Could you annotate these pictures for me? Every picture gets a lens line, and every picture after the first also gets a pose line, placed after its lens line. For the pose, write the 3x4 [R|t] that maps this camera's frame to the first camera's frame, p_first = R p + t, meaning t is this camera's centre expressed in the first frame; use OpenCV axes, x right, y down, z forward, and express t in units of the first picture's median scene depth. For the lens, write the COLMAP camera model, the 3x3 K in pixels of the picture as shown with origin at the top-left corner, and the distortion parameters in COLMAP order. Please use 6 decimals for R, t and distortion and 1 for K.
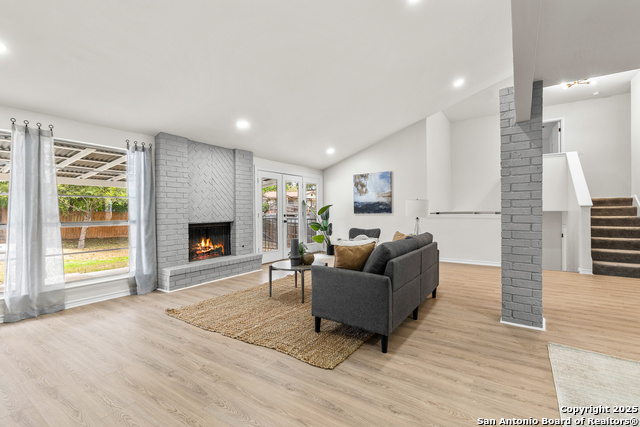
lens RADIAL K [[286.1, 0, 326.1], [0, 286.1, 211.2], [0, 0, 1]] dist [0.001172, 0.000252]
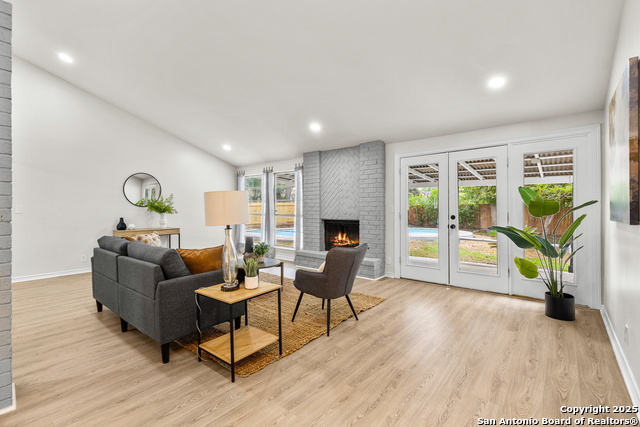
lens RADIAL K [[286.1, 0, 326.1], [0, 286.1, 211.2], [0, 0, 1]] dist [0.001172, 0.000252]
pose [[-0.088178, 0.021750, -0.995867, 0.801178], [0.003747, 0.999762, 0.021503, -0.017442], [0.996098, -0.001835, -0.088238, 1.190887]]
